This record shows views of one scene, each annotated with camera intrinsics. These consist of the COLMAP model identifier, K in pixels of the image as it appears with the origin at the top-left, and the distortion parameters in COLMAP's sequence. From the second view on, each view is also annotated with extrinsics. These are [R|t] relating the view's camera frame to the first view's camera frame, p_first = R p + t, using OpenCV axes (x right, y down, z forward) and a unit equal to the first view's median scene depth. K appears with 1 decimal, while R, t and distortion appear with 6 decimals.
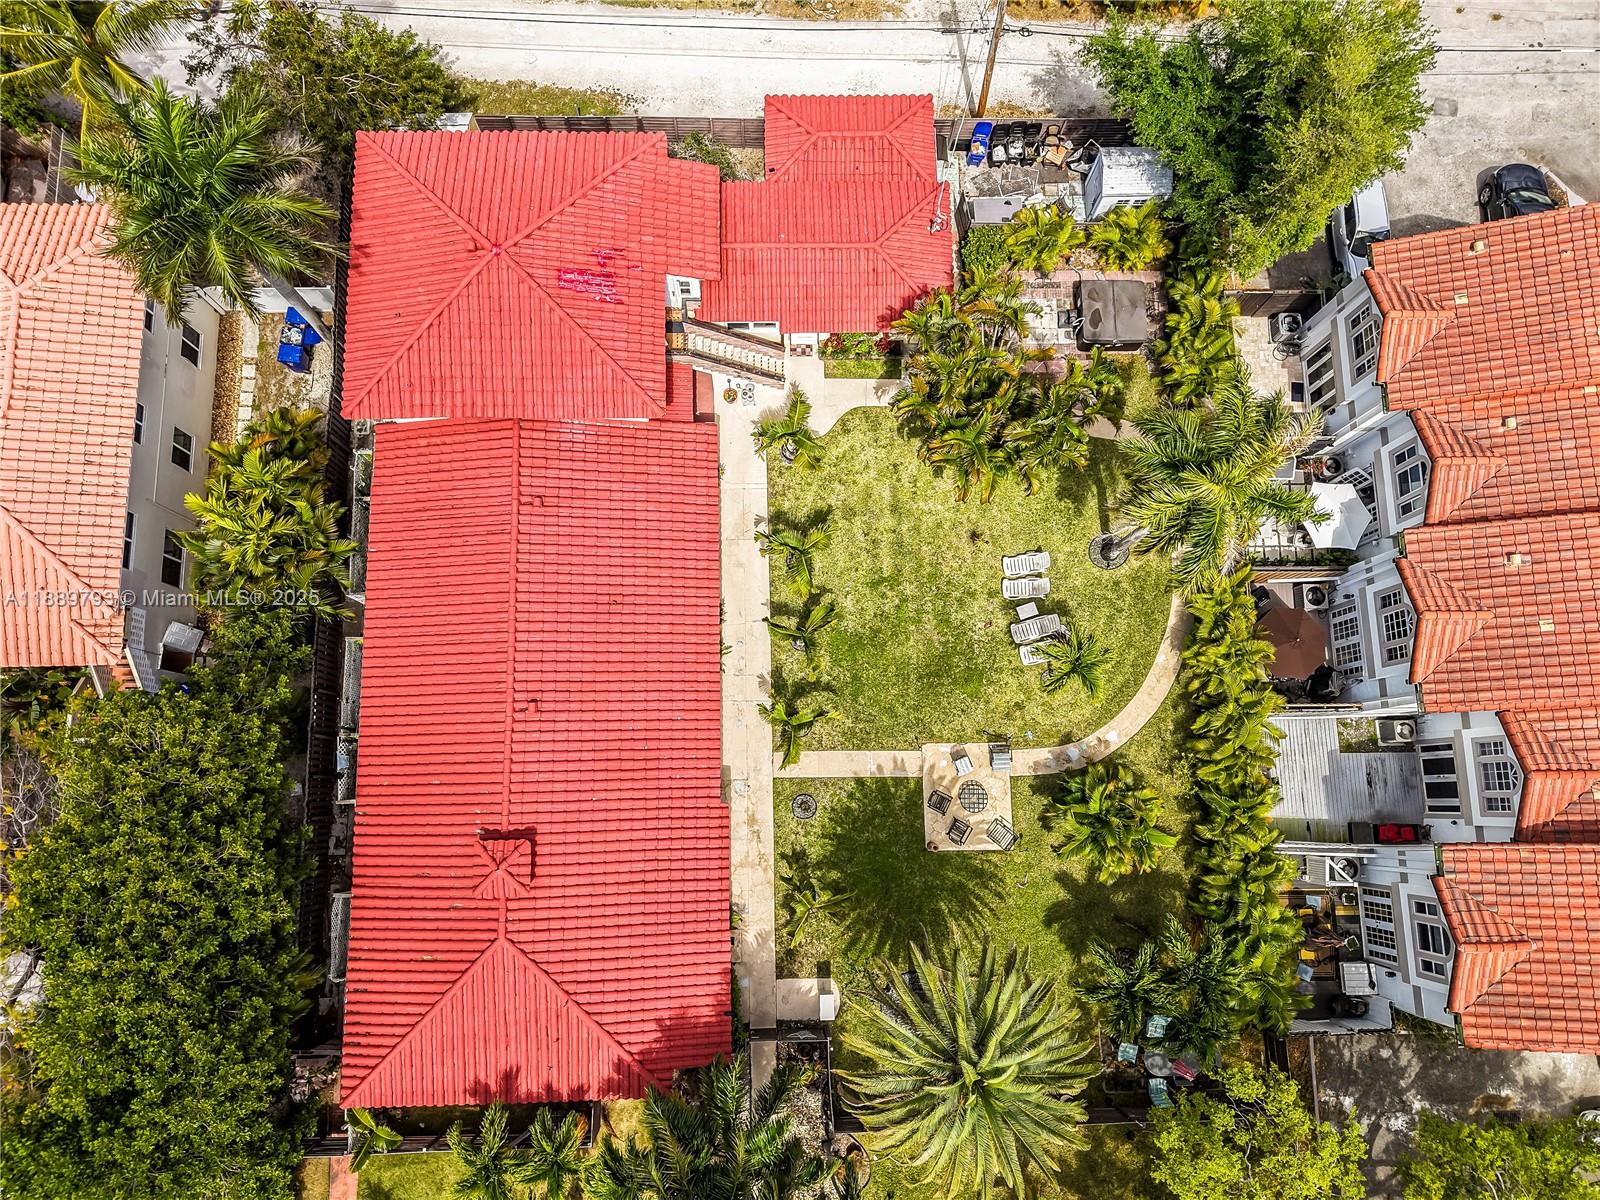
lens RADIAL K [[1113.8, 0, 795.4], [0, 1113.8, 605.4], [0, 0, 1]] dist [-0.001918, -0.006943]
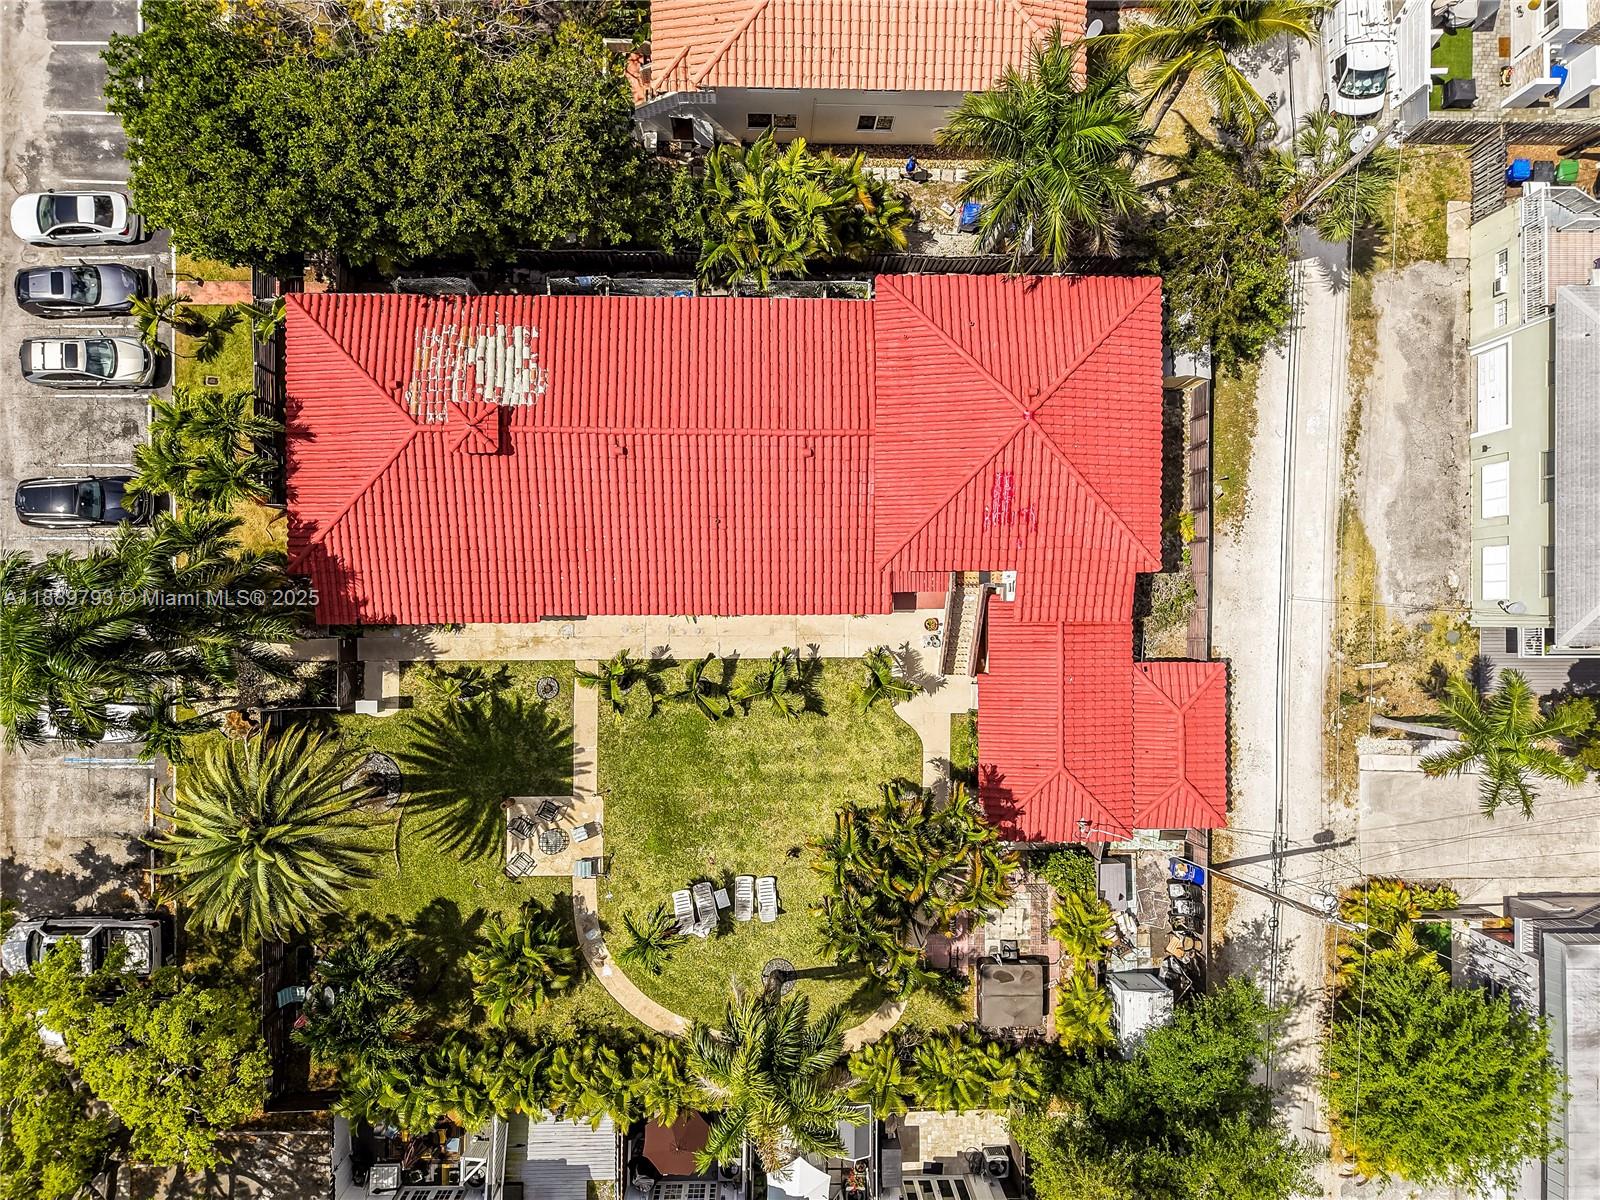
lens RADIAL K [[1099.2, 0, 799.3], [0, 1099.2, 610.3], [0, 0, 1]] dist [-0.009399, -0.004294]
pose [[-0.016340, 0.999301, -0.033616, -0.038212], [-0.990621, -0.011618, 0.136146, -0.220730], [0.135661, 0.035525, 0.990118, -0.058392]]
